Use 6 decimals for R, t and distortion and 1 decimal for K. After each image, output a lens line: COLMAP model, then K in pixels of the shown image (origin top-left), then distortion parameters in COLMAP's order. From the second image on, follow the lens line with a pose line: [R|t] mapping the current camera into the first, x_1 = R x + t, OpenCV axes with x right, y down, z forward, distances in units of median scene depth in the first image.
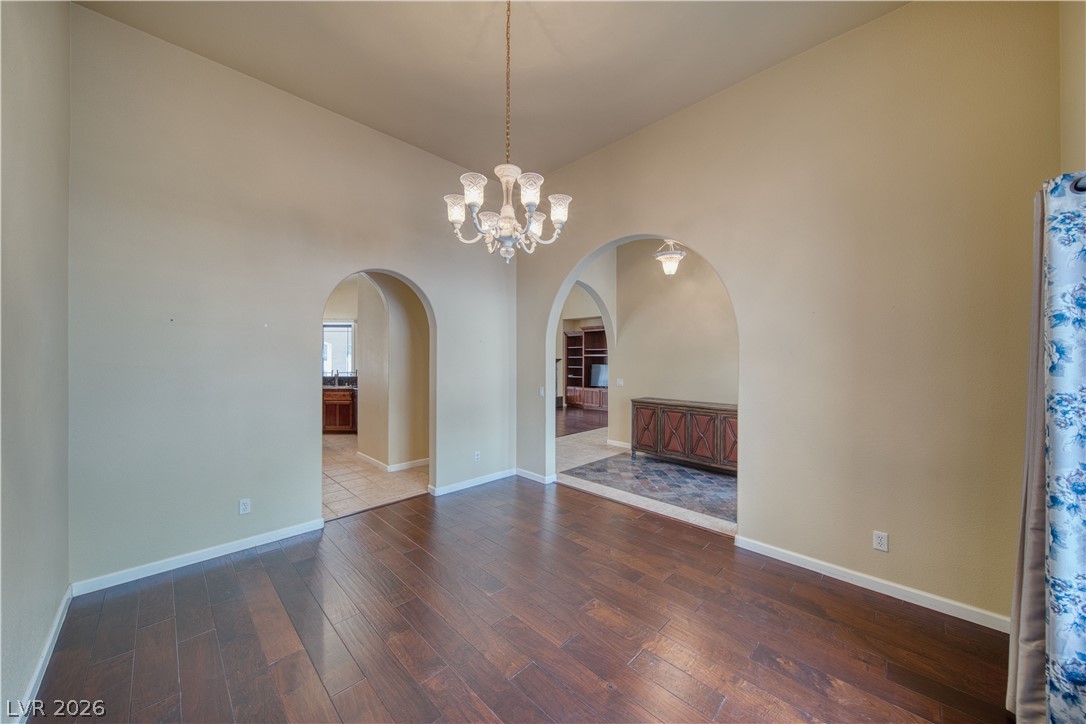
lens RADIAL K [[380.3, 0, 541.8], [0, 380.3, 367.1], [0, 0, 1]] dist [-0.002168, -0.001761]
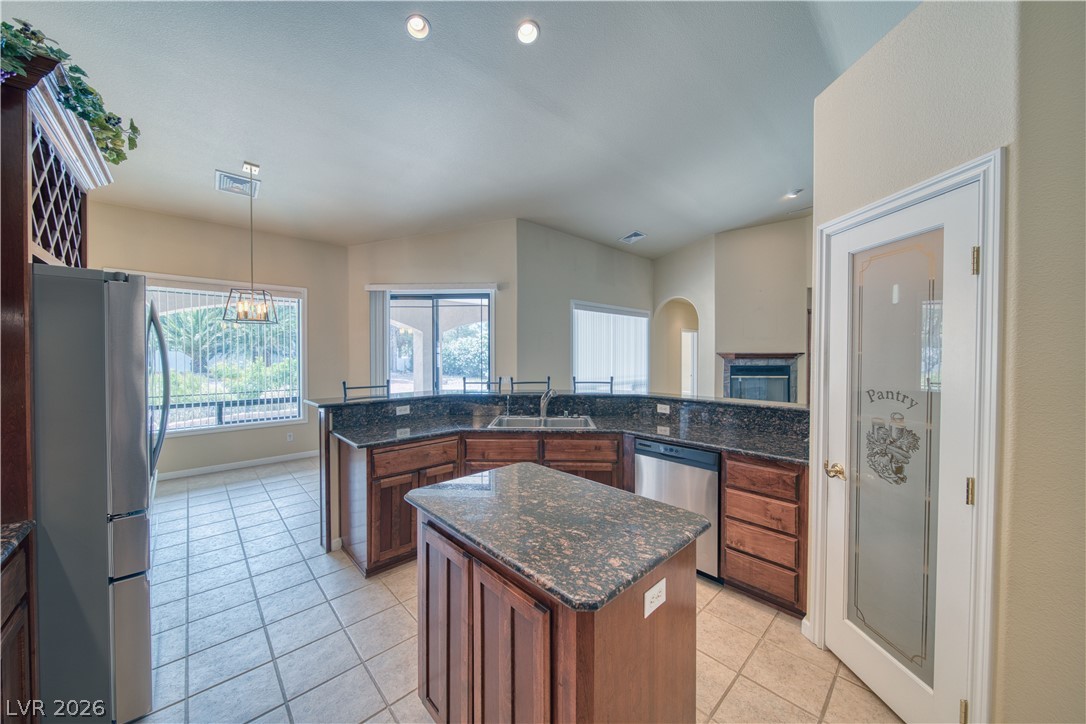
lens RADIAL K [[380.3, 0, 546.0], [0, 380.3, 360.8], [0, 0, 1]] dist [-0.002168, -0.001761]
pose [[0.999751, -0.002520, -0.022190, -0.588100], [0.002446, 0.999991, -0.003384, -0.013917], [0.022198, 0.003329, 0.999748, 0.634923]]
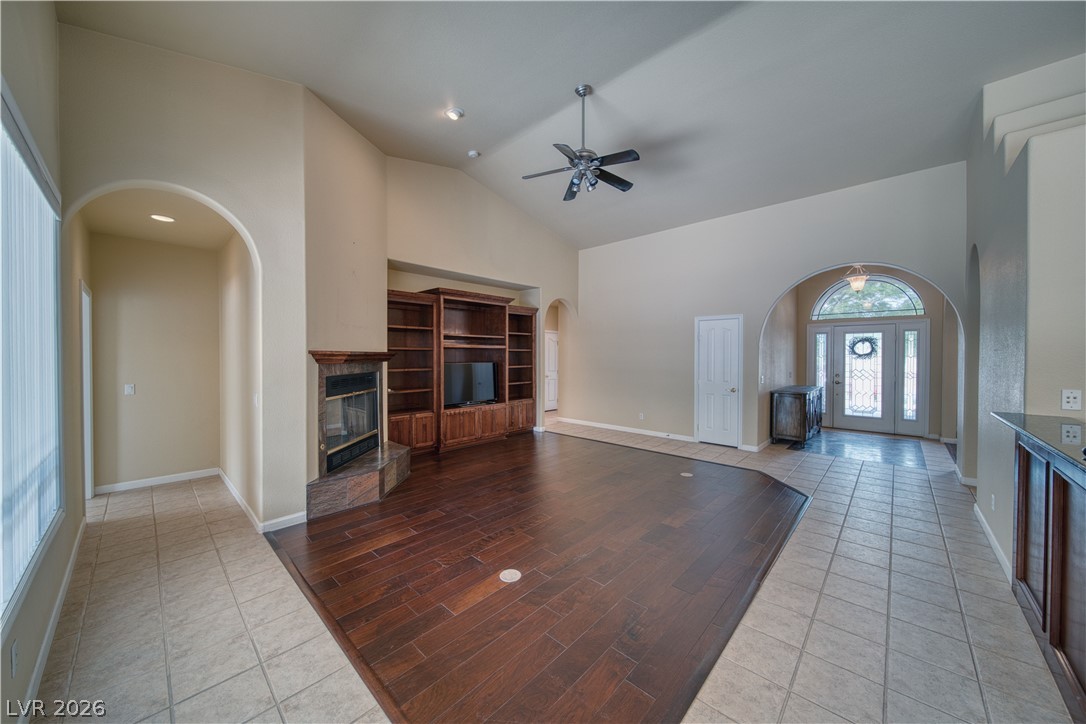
lens RADIAL K [[380.3, 0, 539.1], [0, 380.3, 357.2], [0, 0, 1]] dist [-0.002168, -0.001761]
pose [[-0.034504, -0.011997, 0.999333, -0.628419], [0.019710, 0.999725, 0.012683, -0.031080], [-0.999210, 0.020134, -0.034258, 1.417834]]
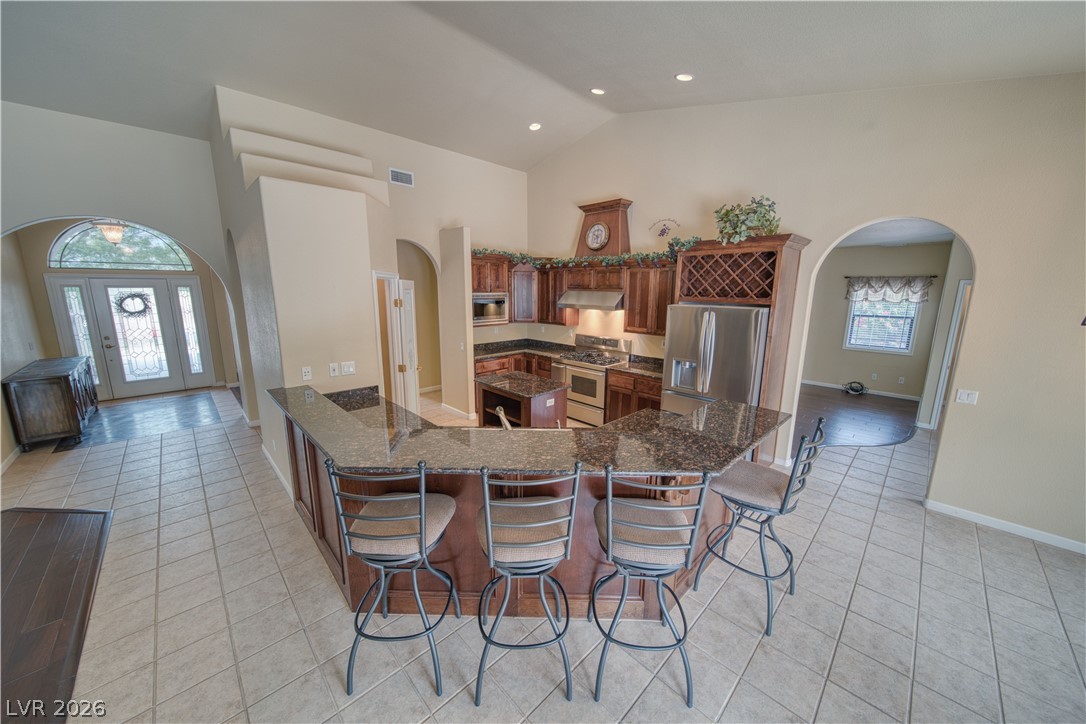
lens RADIAL K [[380.3, 0, 546.6], [0, 380.3, 361.0], [0, 0, 1]] dist [-0.002168, -0.001761]
pose [[-0.999938, -0.011065, 0.001000, -0.630882], [-0.010607, 0.977540, 0.210484, -0.099529], [-0.003307, 0.210460, -0.977597, 1.423847]]
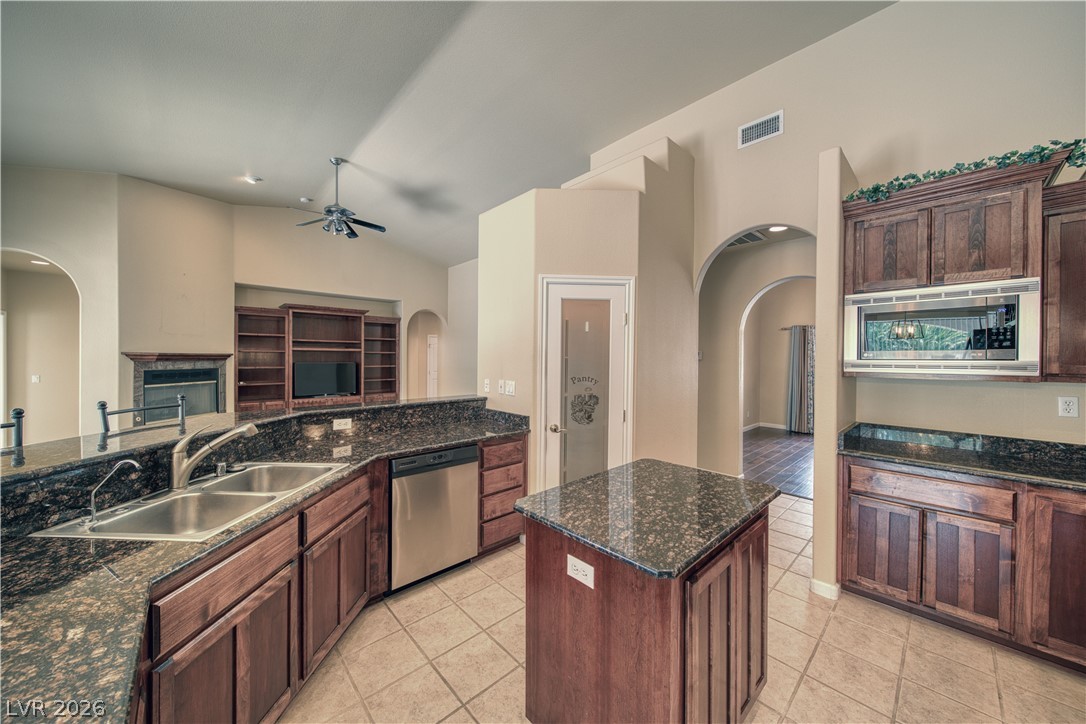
lens RADIAL K [[380.3, 0, 541.5], [0, 380.3, 359.4], [0, 0, 1]] dist [-0.002168, -0.001761]
pose [[0.035212, -0.009469, 0.999335, -0.813783], [0.014644, 0.999853, 0.008958, -0.020291], [-0.999273, 0.014318, 0.035346, 0.889388]]
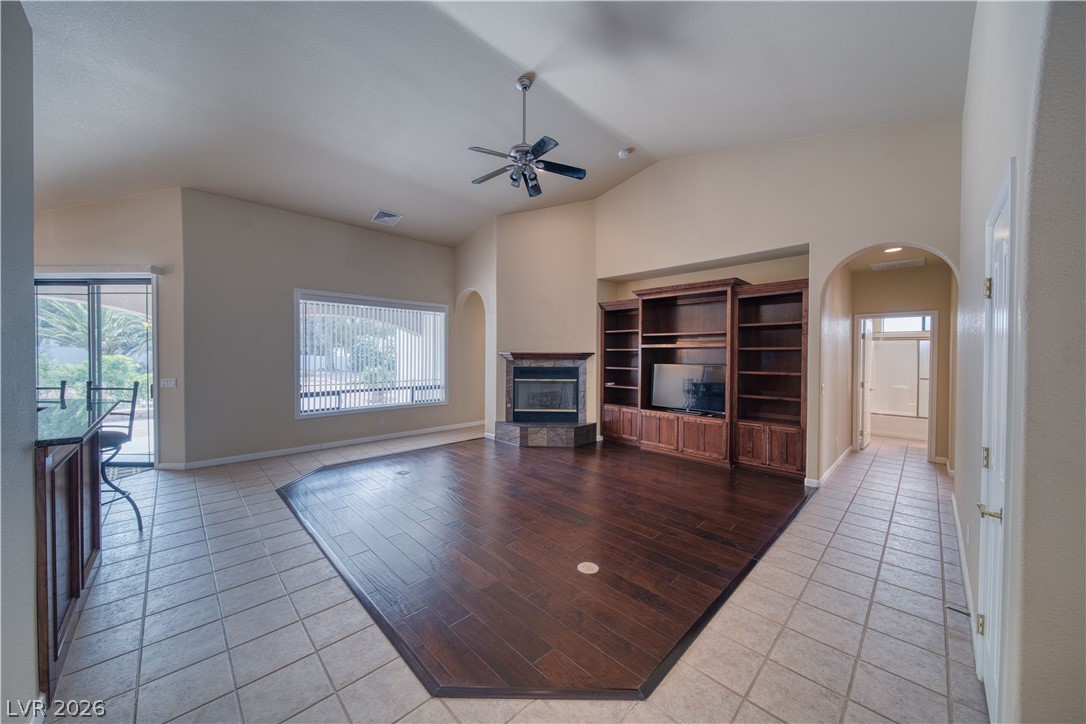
lens RADIAL K [[380.3, 0, 551.5], [0, 380.3, 359.2], [0, 0, 1]] dist [-0.002168, -0.001761]
pose [[0.999988, 0.001540, 0.004686, -0.017950], [-0.001485, 0.999931, -0.011681, -0.011247], [-0.004703, 0.011674, 0.999921, 0.776485]]
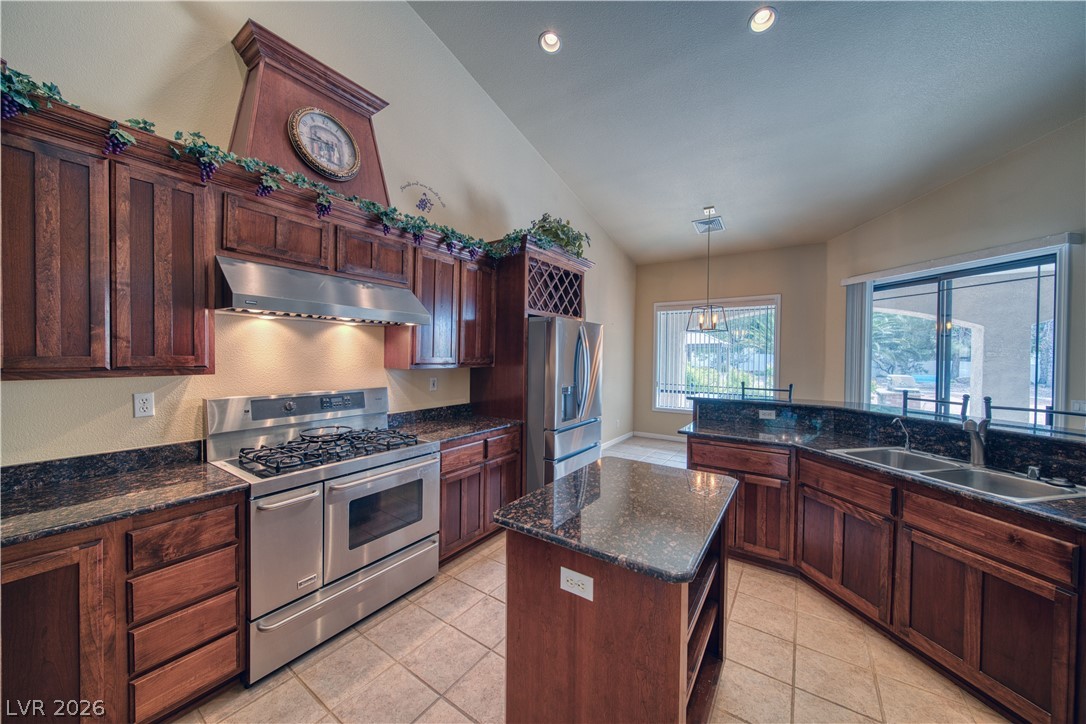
lens RADIAL K [[380.3, 0, 539.5], [0, 380.3, 358.0], [0, 0, 1]] dist [-0.002168, -0.001761]
pose [[0.186209, 0.008532, -0.982473, -0.388060], [-0.029738, 0.999553, 0.003044, -0.015698], [0.982060, 0.028650, 0.186380, 0.742626]]
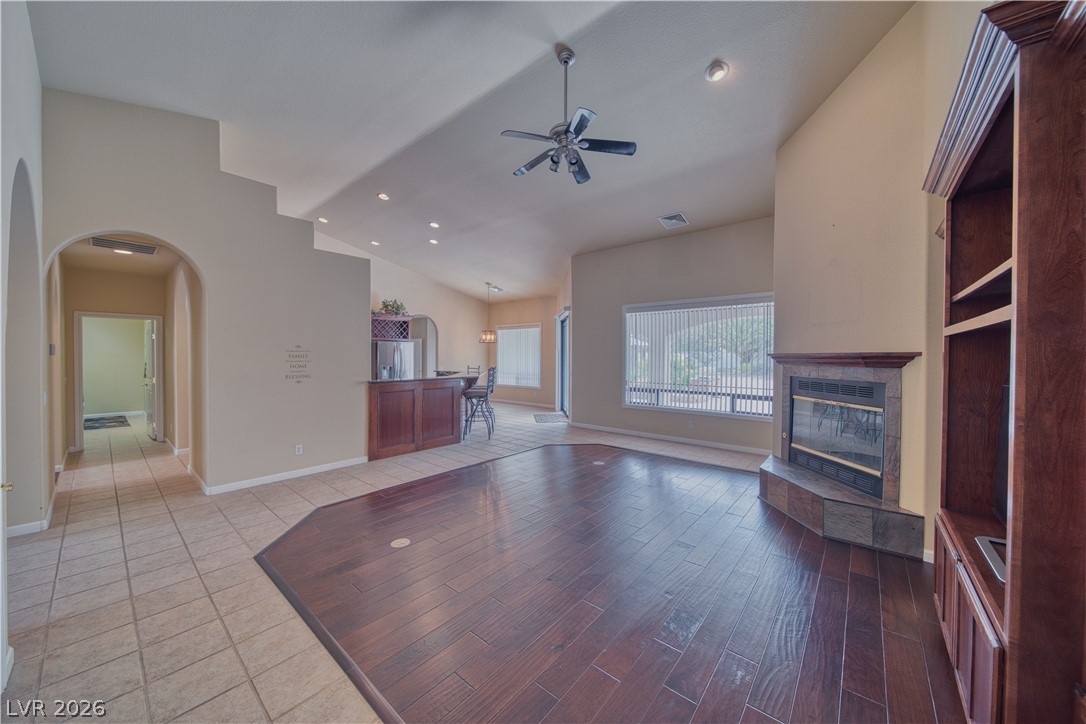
lens RADIAL K [[380.3, 0, 535.9], [0, 380.3, 360.6], [0, 0, 1]] dist [-0.002168, -0.001761]
pose [[0.079174, 0.009521, -0.996815, 0.442888], [-0.027028, 0.999607, 0.007401, -0.021053], [0.996494, 0.026356, 0.079400, 1.253727]]
